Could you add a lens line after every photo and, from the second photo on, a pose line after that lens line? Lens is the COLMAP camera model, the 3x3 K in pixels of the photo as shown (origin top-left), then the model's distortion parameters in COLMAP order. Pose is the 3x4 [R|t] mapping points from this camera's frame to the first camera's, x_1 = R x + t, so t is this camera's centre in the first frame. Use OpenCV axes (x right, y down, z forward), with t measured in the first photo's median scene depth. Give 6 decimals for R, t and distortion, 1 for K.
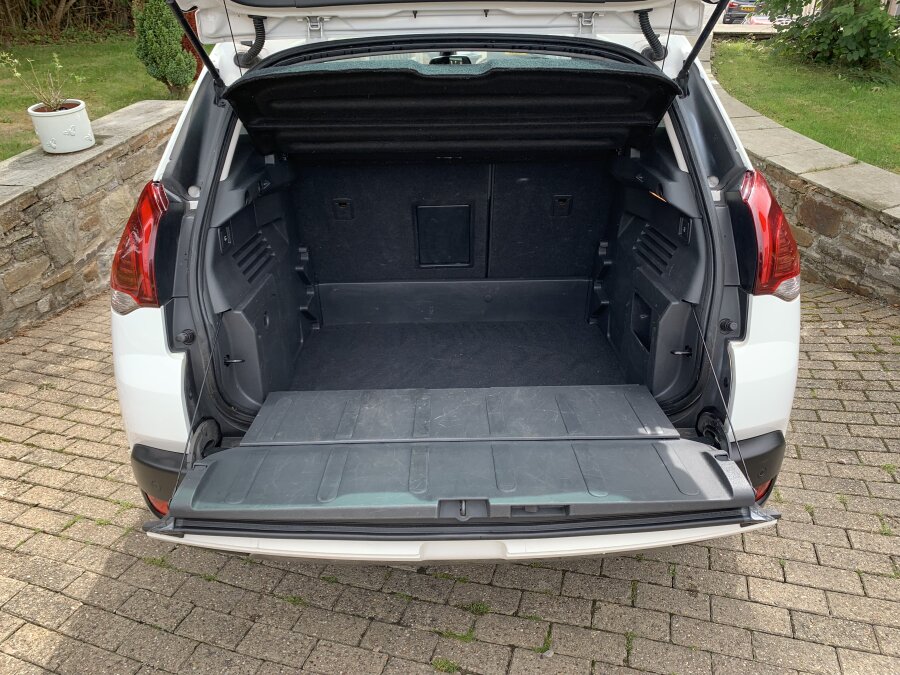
lens RADIAL K [[699.2, 0, 448.4], [0, 699.2, 341.9], [0, 0, 1]] dist [0.024763, -0.018054]
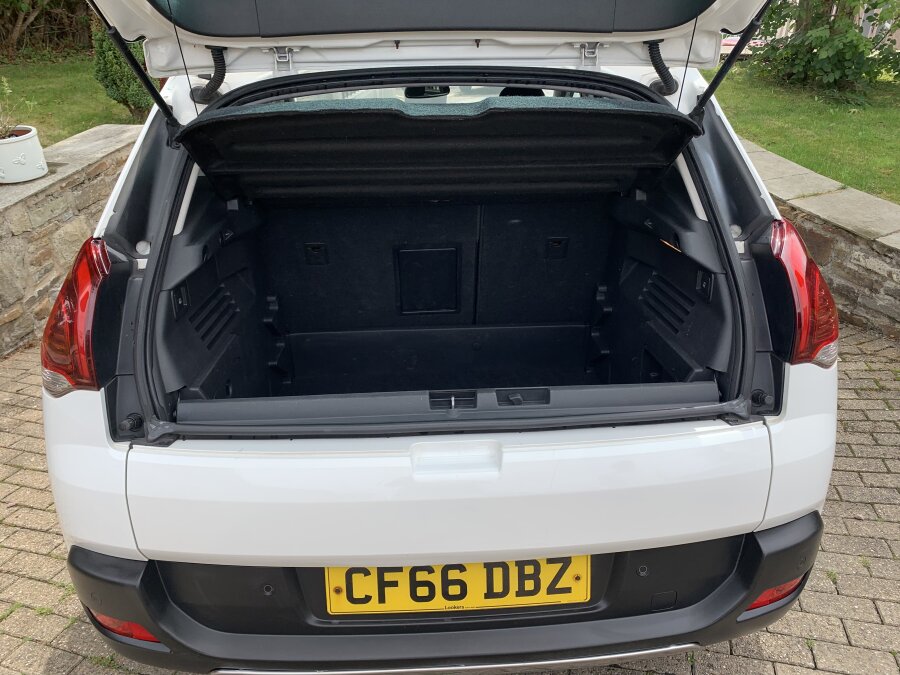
lens RADIAL K [[699.2, 0, 446.8], [0, 699.2, 337.7], [0, 0, 1]] dist [0.024763, -0.018054]
pose [[0.999239, -0.013339, 0.036648, -0.018274], [0.014289, 0.999566, -0.025777, -0.060765], [-0.036288, 0.026281, 0.998996, 0.103025]]
